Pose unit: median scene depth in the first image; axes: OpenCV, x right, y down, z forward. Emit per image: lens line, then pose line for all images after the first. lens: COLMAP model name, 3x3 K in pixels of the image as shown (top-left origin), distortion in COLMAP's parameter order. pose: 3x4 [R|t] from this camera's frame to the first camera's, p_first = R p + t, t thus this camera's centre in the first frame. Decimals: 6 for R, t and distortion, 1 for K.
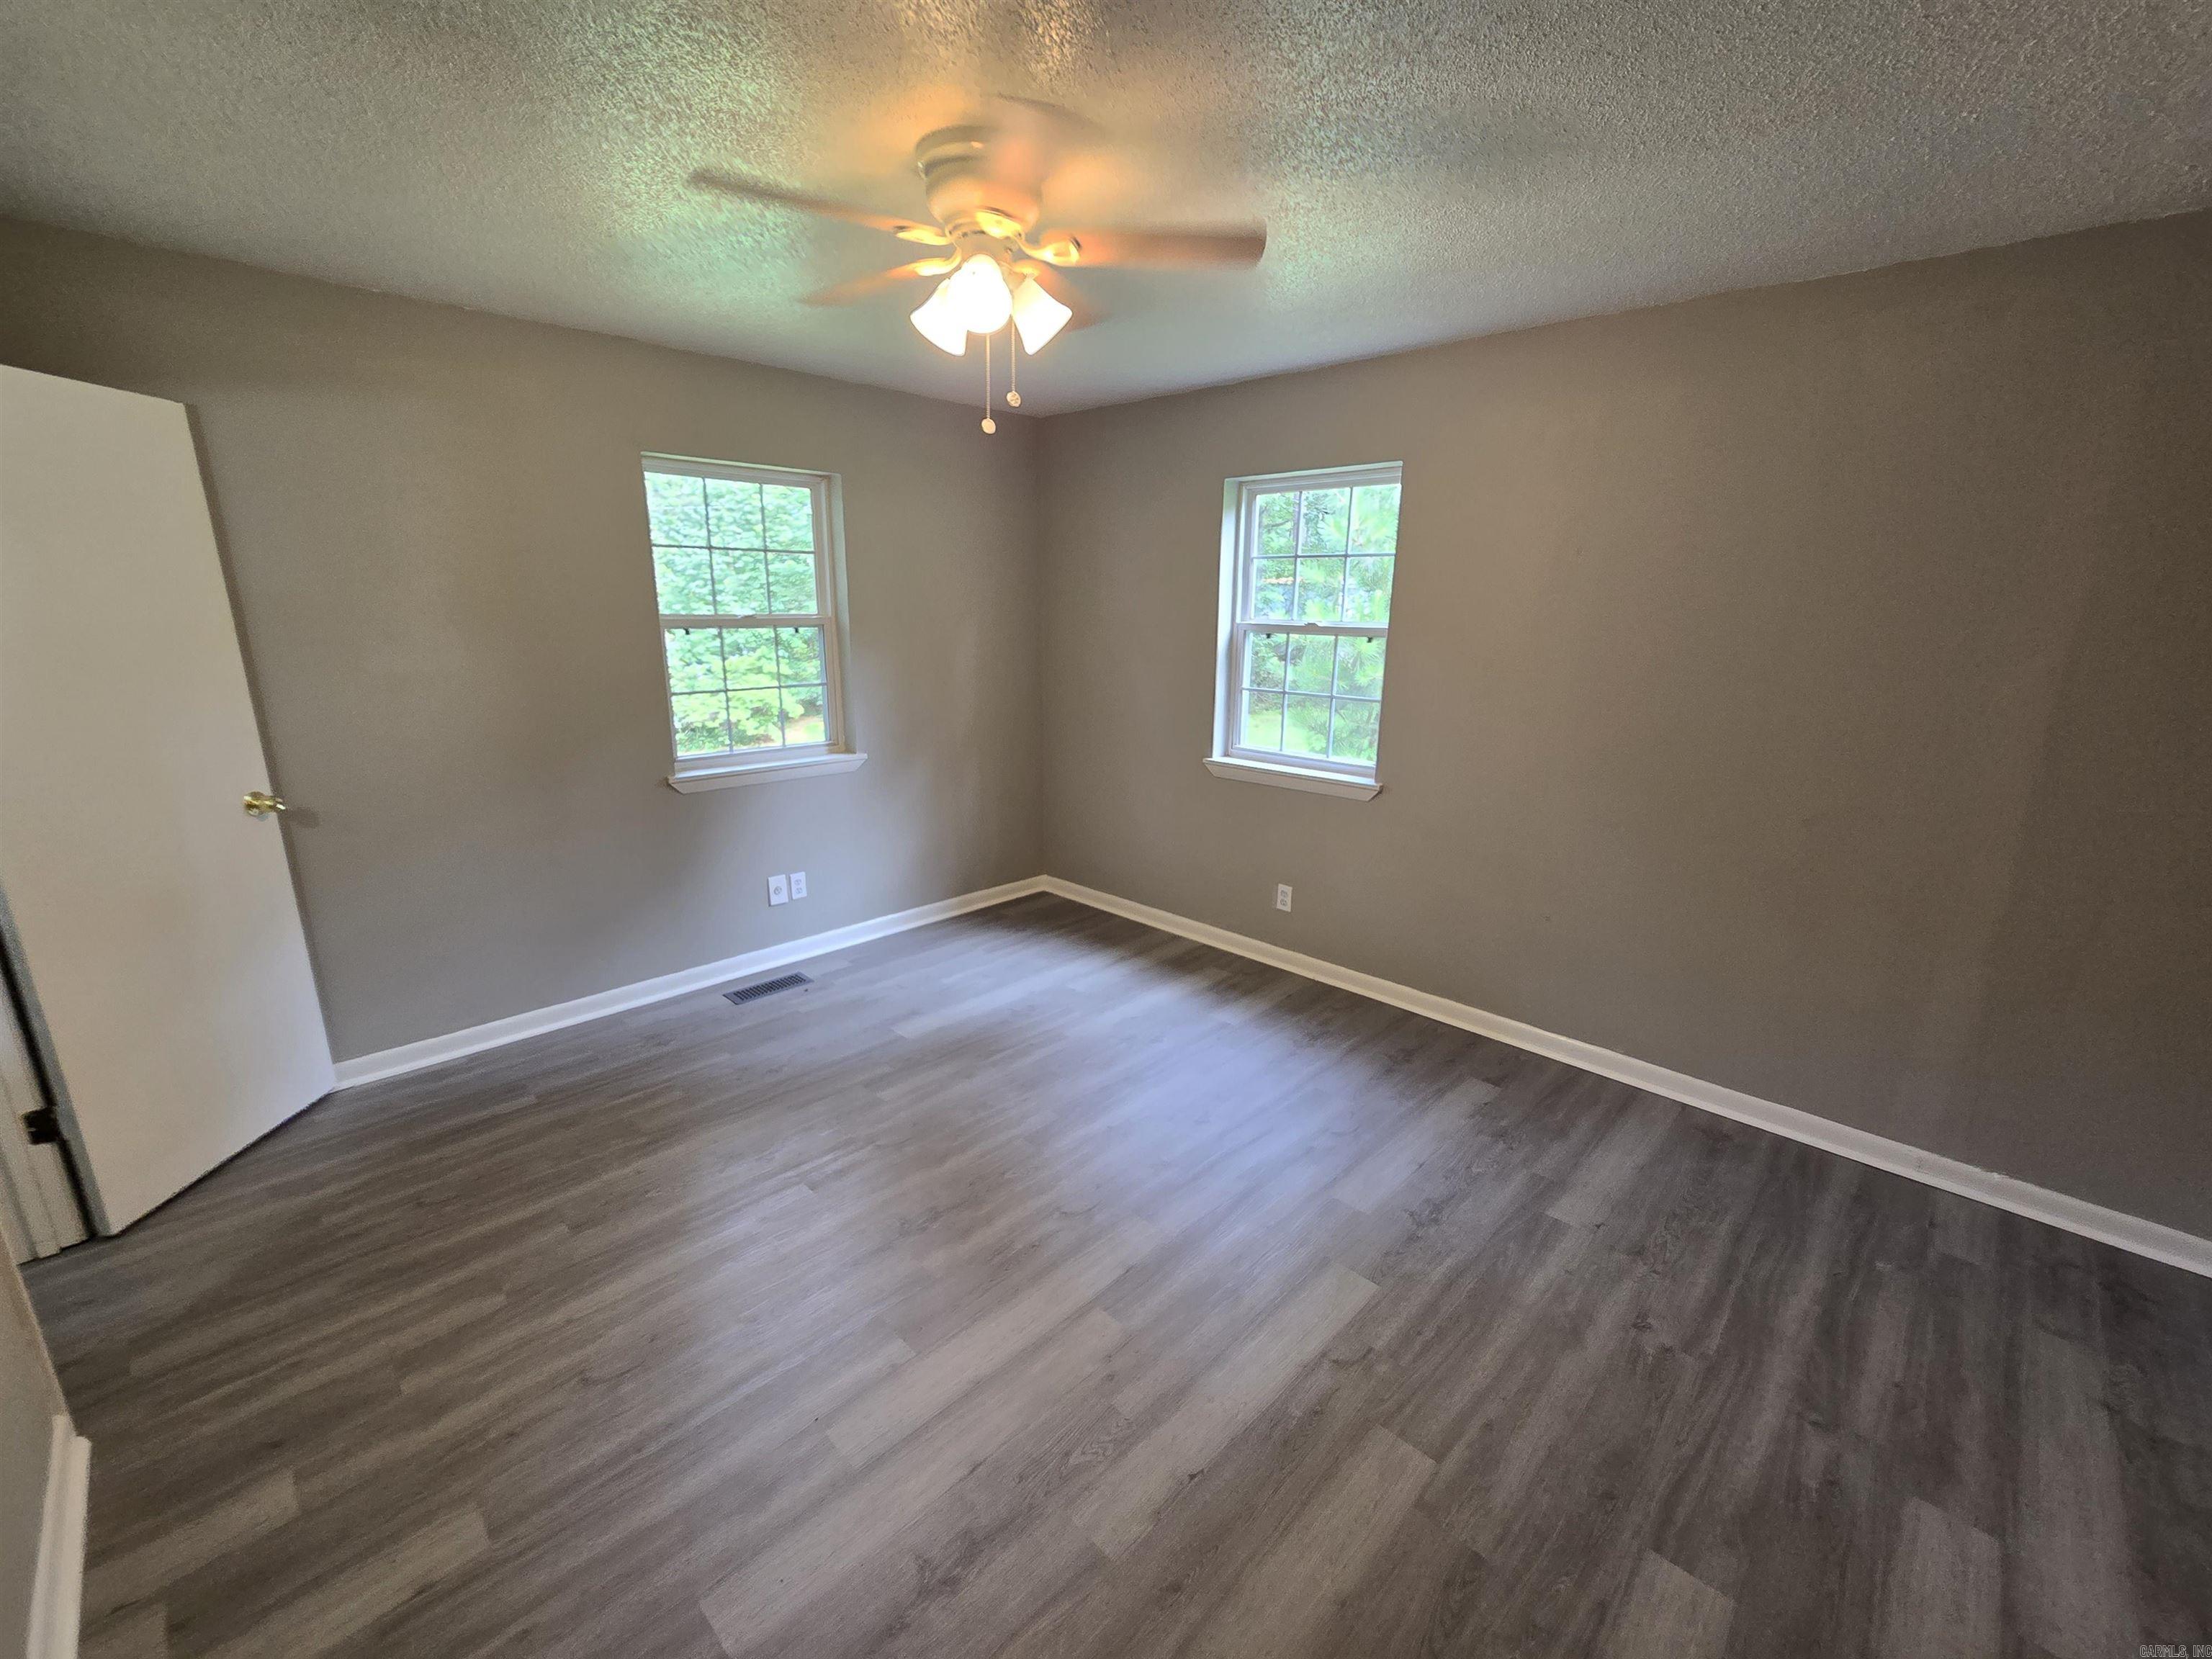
lens RADIAL K [[902.6, 0, 1106.3], [0, 902.6, 832.0], [0, 0, 1]] dist [0.001753, 0.000509]
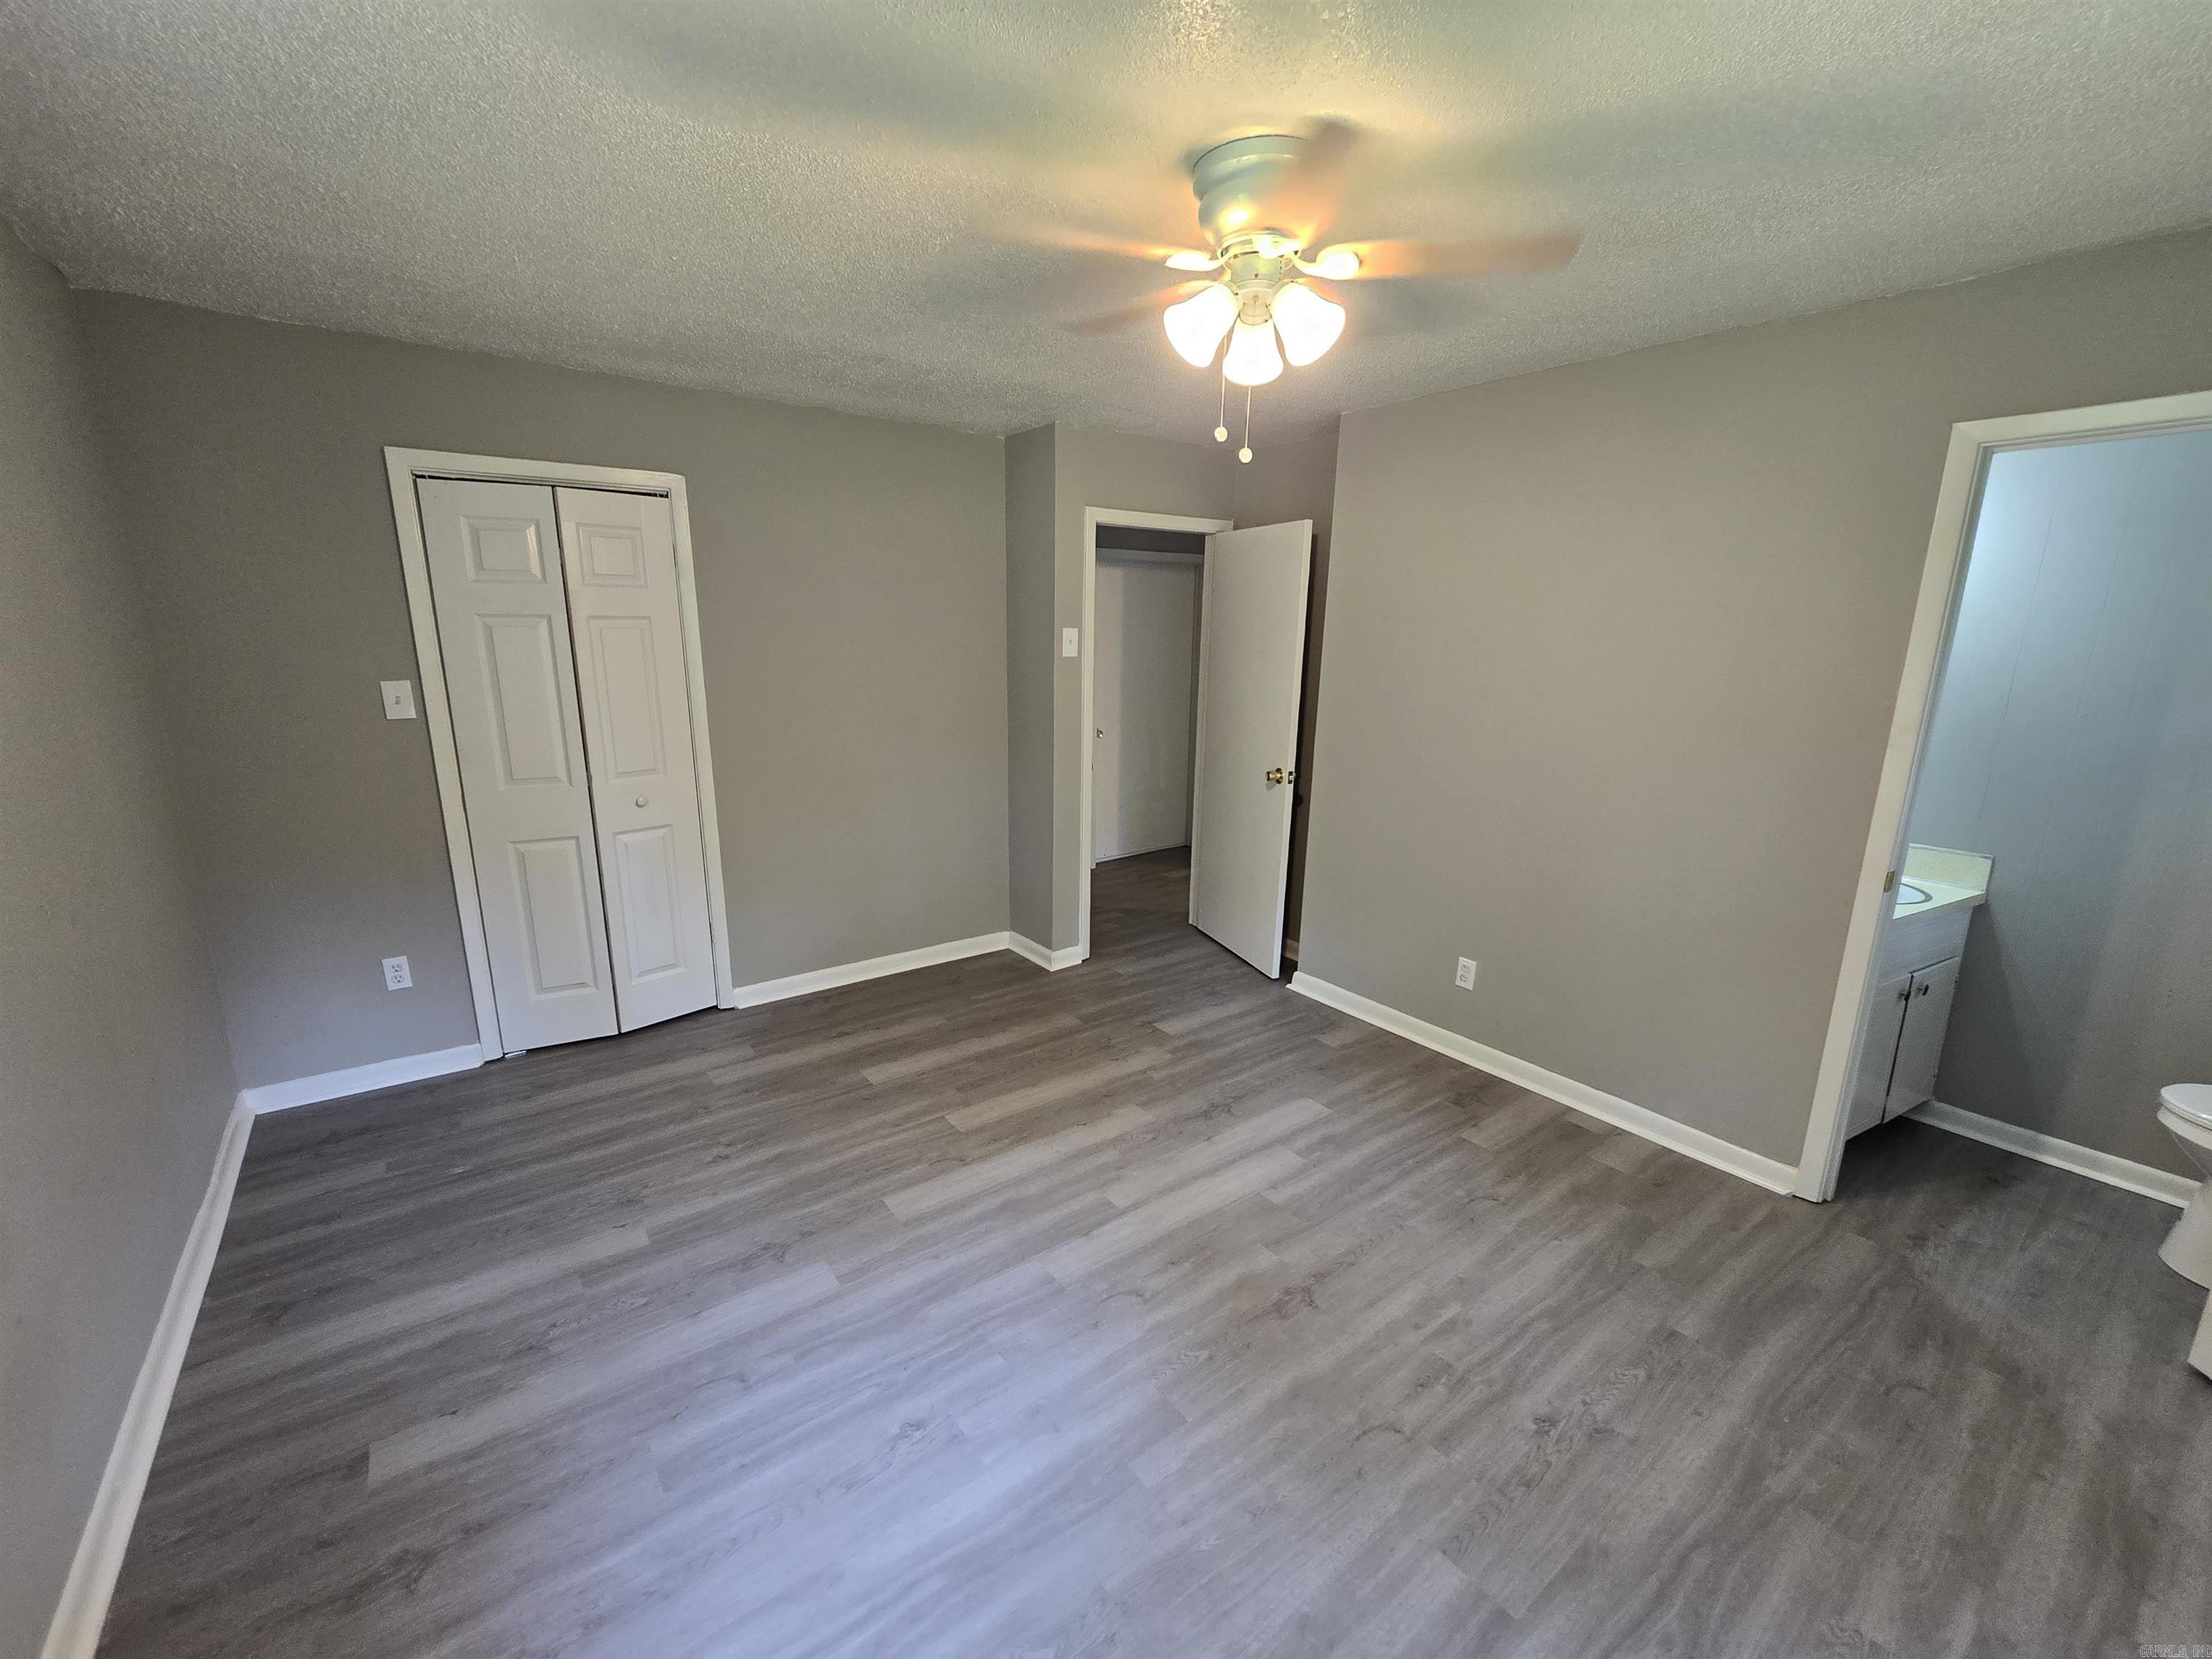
lens RADIAL K [[902.6, 0, 1111.7], [0, 902.6, 840.2], [0, 0, 1]] dist [0.001753, 0.000509]
pose [[-0.988333, -0.062295, 0.138986, -0.131628], [0.009902, 0.884319, 0.466778, -0.469012], [-0.151986, 0.462708, -0.873385, 1.785253]]
